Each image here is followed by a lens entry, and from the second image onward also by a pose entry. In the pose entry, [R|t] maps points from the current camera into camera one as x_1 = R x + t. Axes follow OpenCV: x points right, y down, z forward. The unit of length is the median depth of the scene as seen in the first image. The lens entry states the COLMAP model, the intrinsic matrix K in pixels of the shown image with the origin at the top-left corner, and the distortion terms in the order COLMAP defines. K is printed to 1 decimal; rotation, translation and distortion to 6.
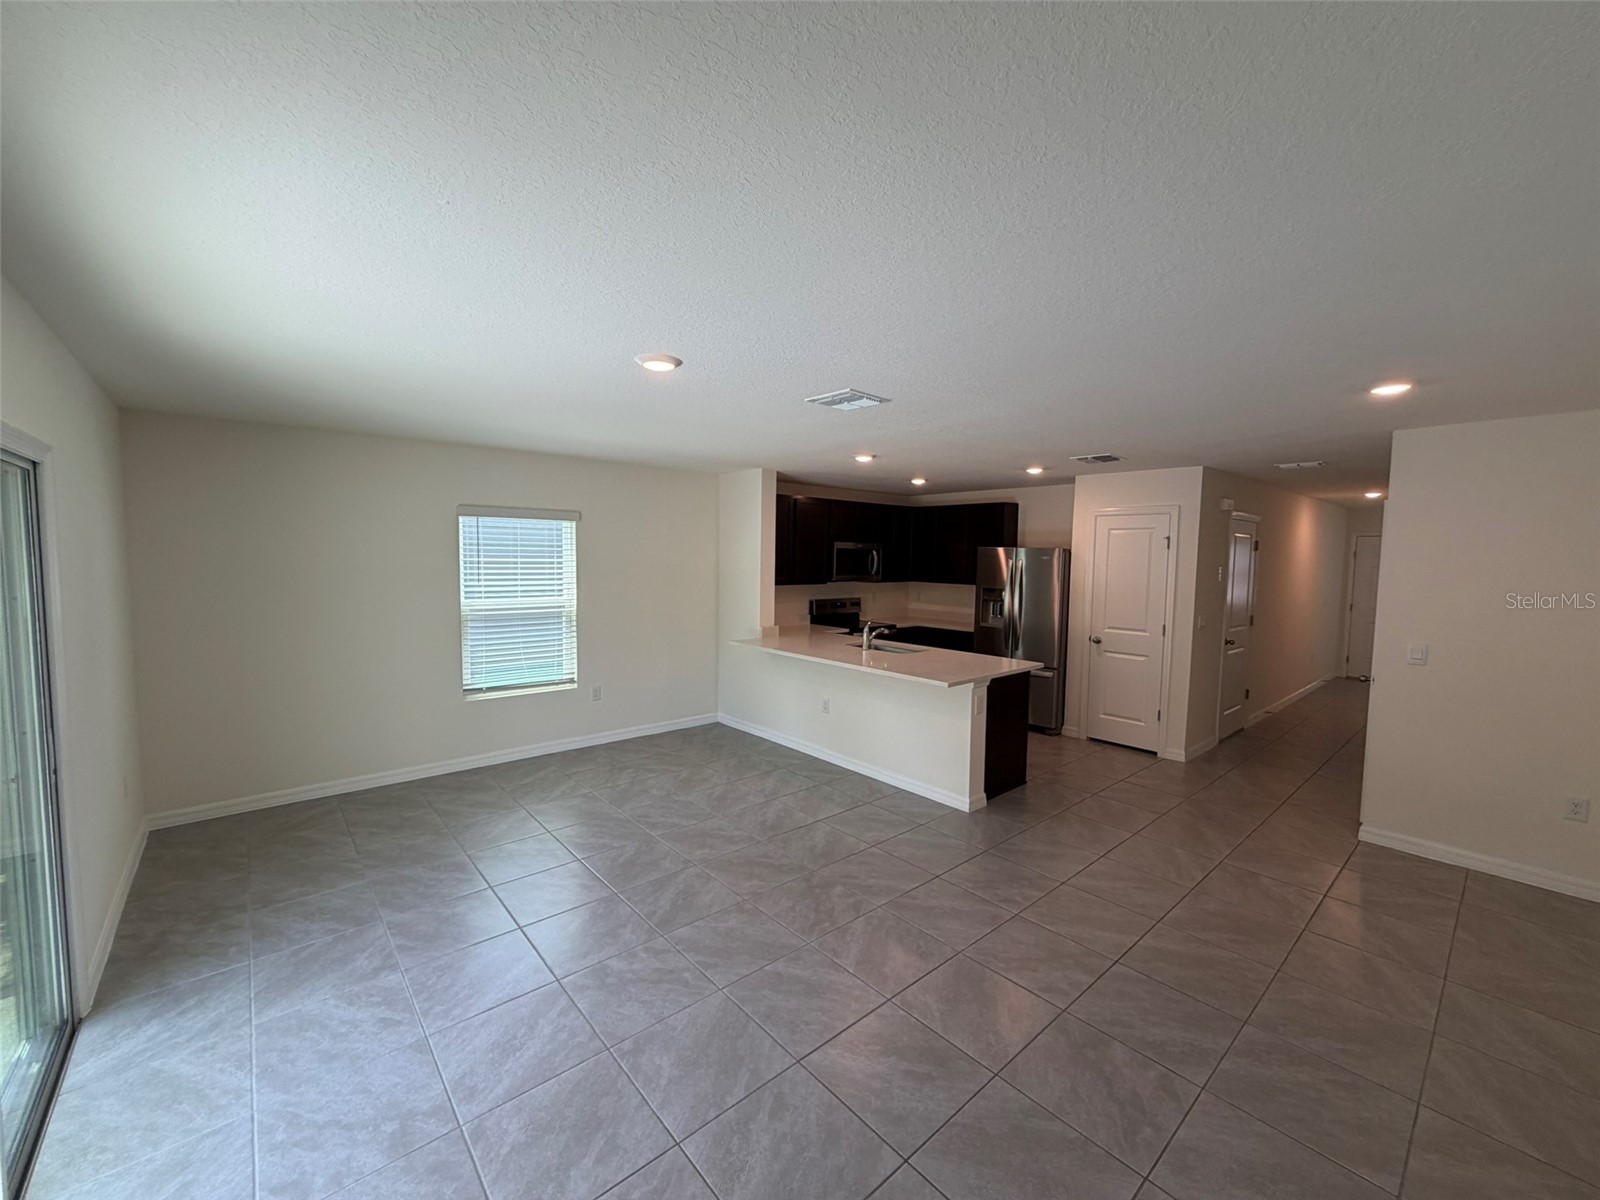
lens RADIAL K [[639.3, 0, 797.6], [0, 639.3, 600.4], [0, 0, 1]] dist [-0.000233, 0.000322]
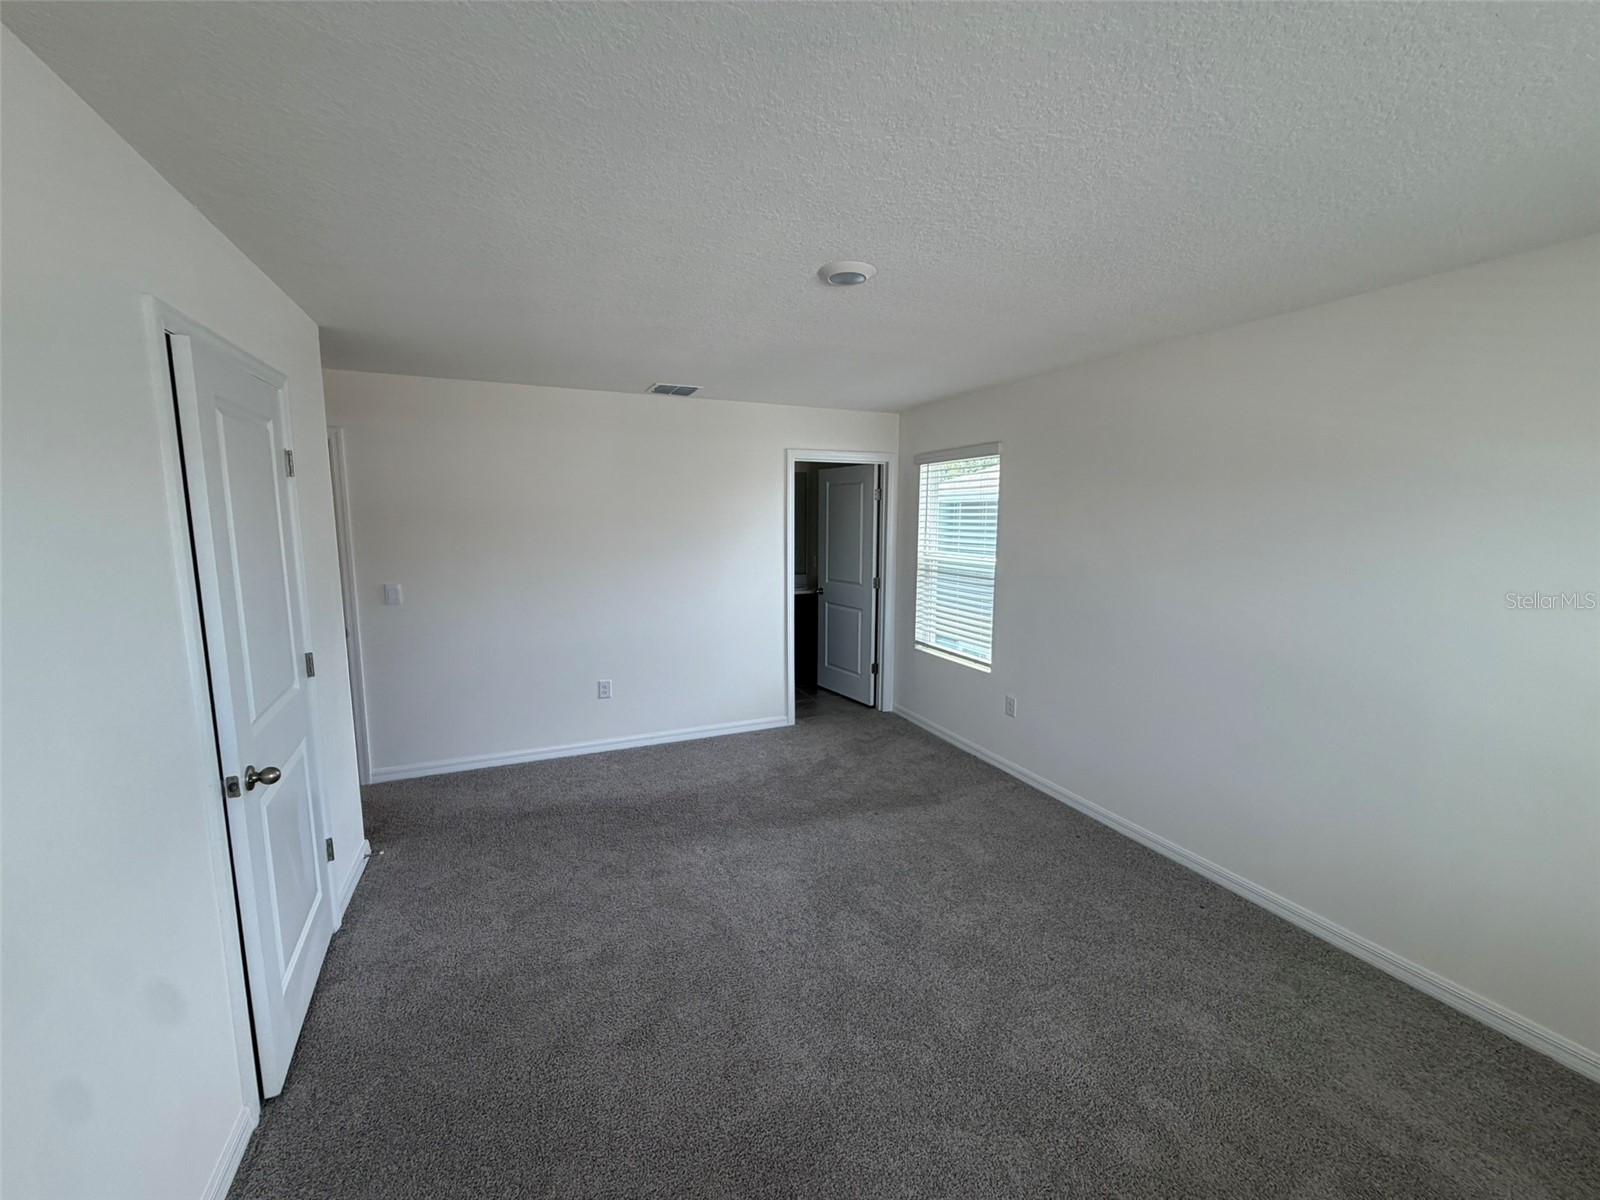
lens RADIAL K [[639.3, 0, 797.6], [0, 639.3, 600.4], [0, 0, 1]] dist [-0.000233, 0.000322]
pose [[-0.290481, 0.110965, -0.950425, 0.584447], [-0.077370, 0.987277, 0.138914, -0.052825], [0.953748, 0.113886, -0.278200, 1.290655]]
